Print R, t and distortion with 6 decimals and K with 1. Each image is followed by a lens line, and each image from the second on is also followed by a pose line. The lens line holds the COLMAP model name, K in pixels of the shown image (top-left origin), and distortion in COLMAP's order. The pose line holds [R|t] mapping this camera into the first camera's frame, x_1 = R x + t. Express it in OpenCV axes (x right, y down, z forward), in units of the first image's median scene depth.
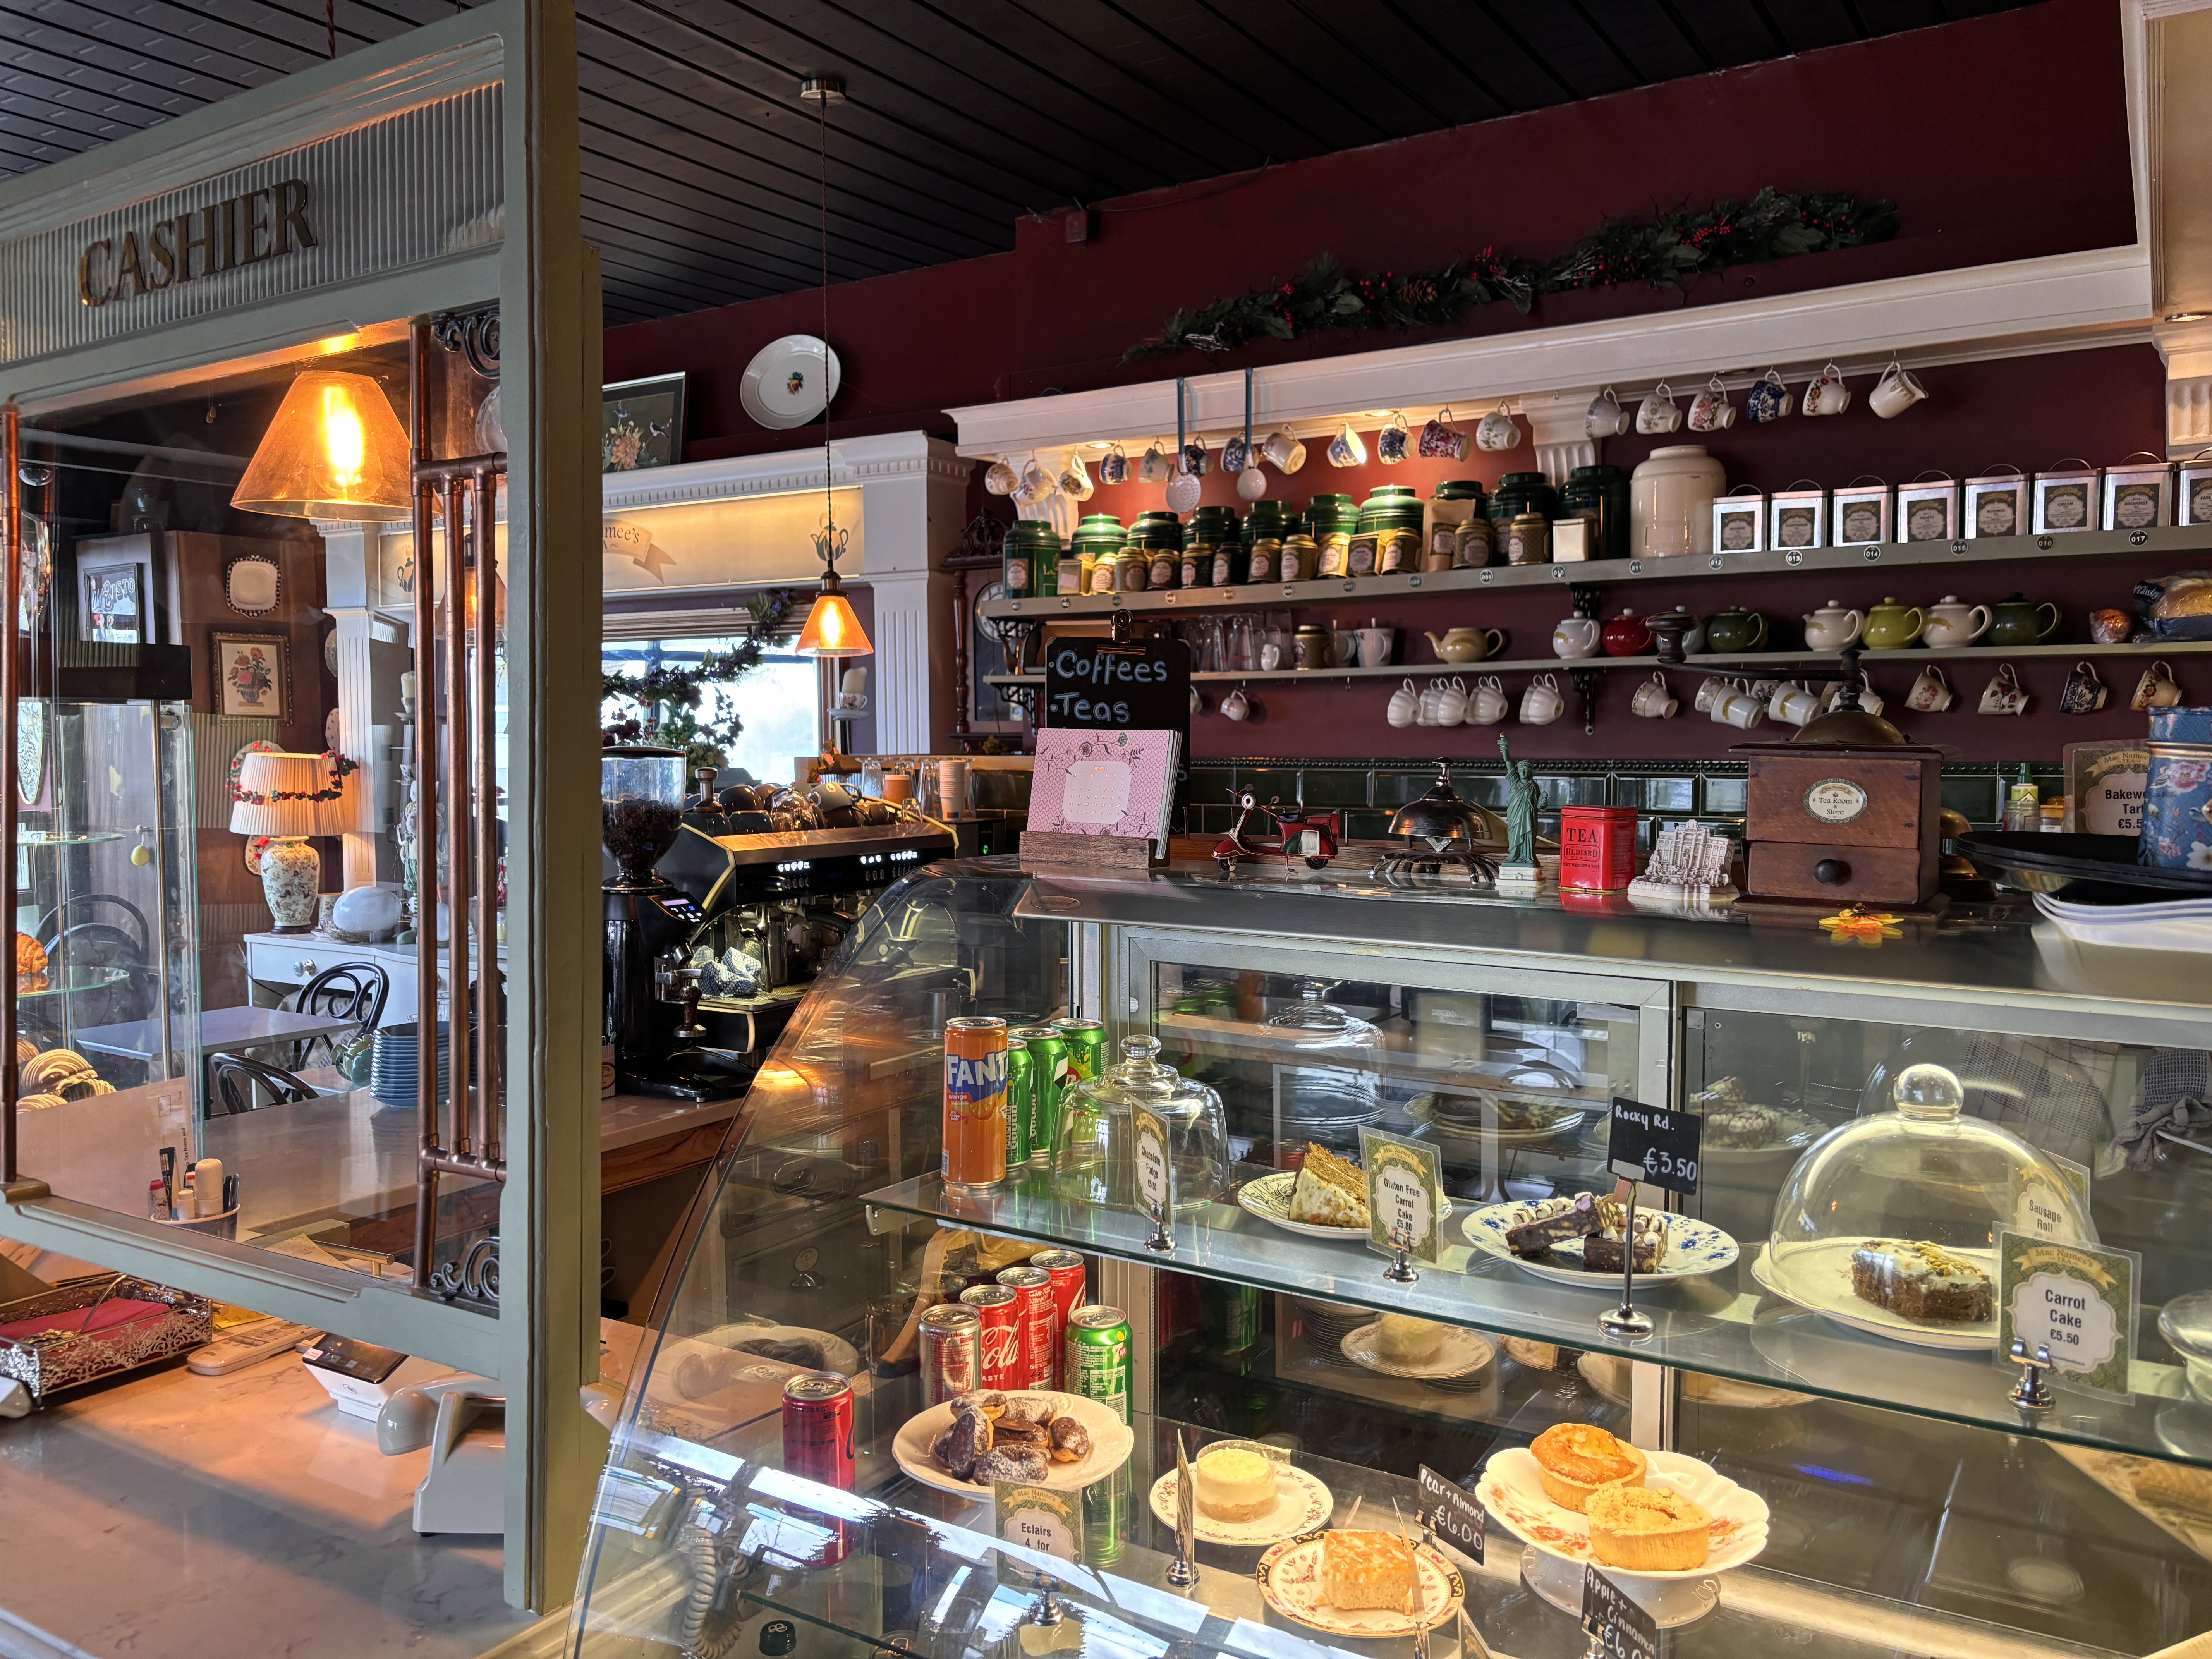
lens RADIAL K [[1700.3, 0, 1106.0], [0, 1700.3, 829.5], [0, 0, 1]] dist [0.004366, -0.004159]
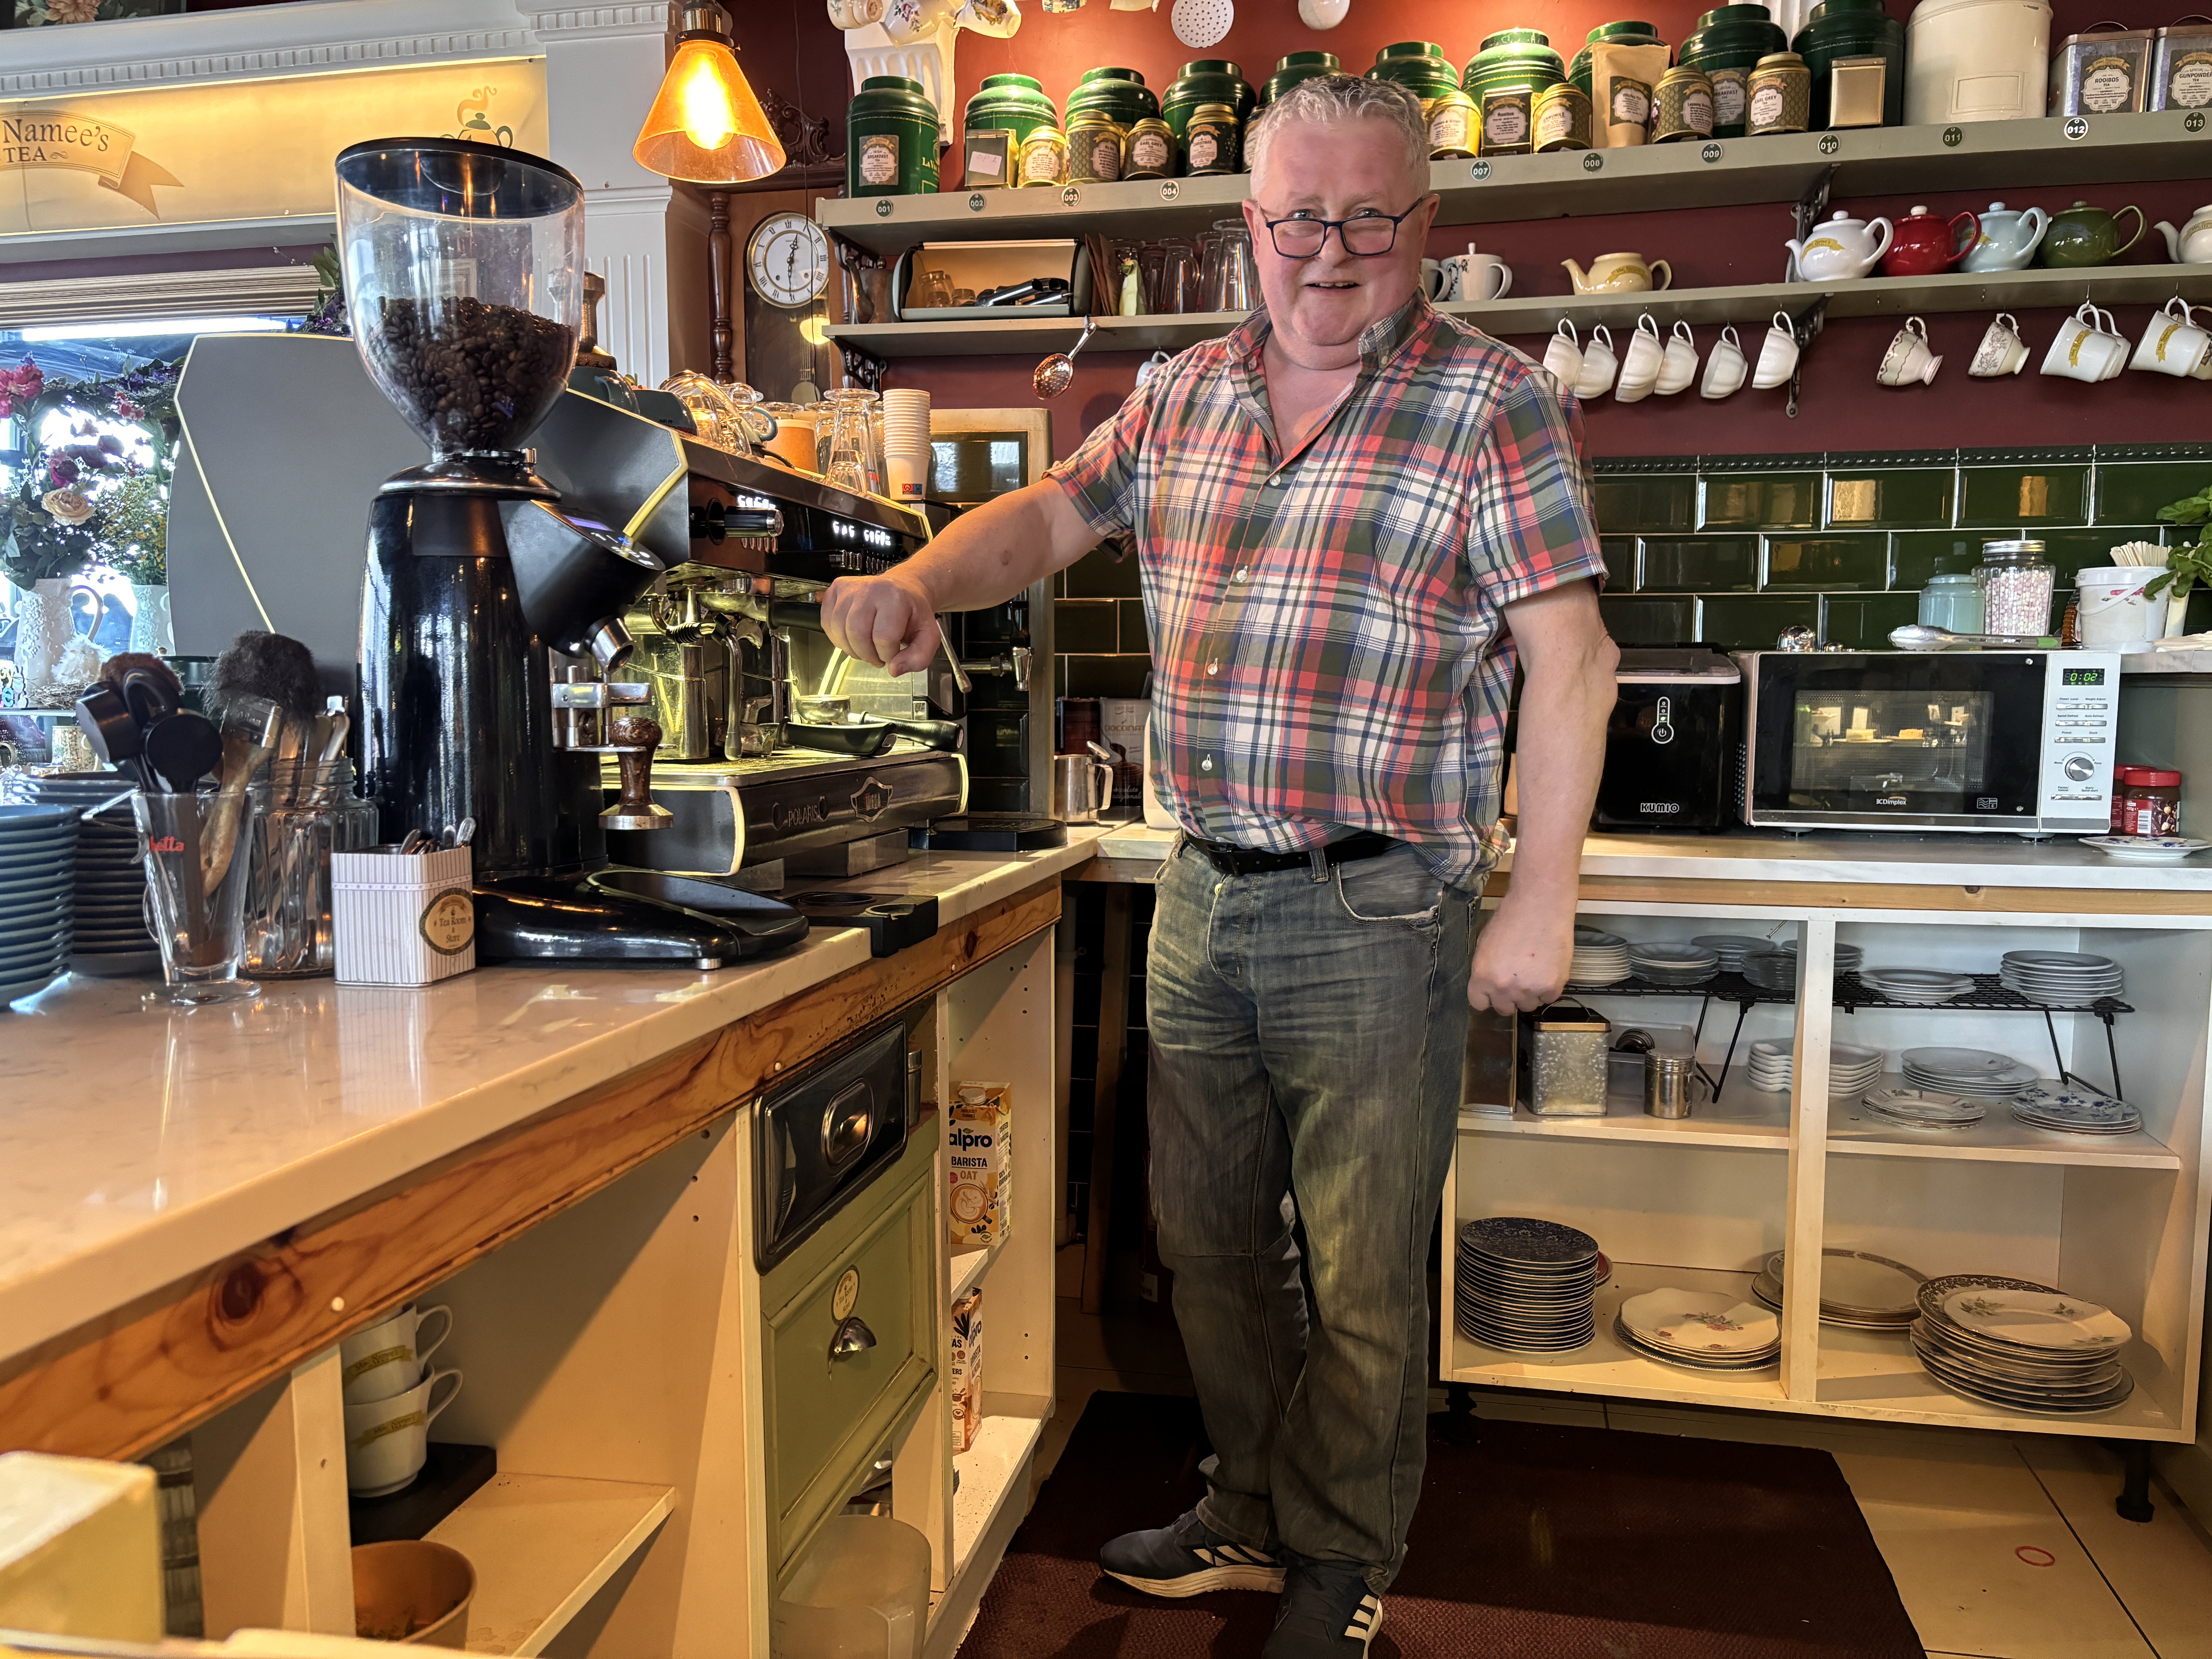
lens RADIAL K [[1700.3, 0, 1106.0], [0, 1700.3, 829.5], [0, 0, 1]] dist [0.004366, -0.004159]
pose [[0.940663, -0.023404, 0.338534, -0.221448], [0.010746, 0.999173, 0.039217, 0.083401], [-0.339172, -0.033252, 0.940137, 0.430826]]
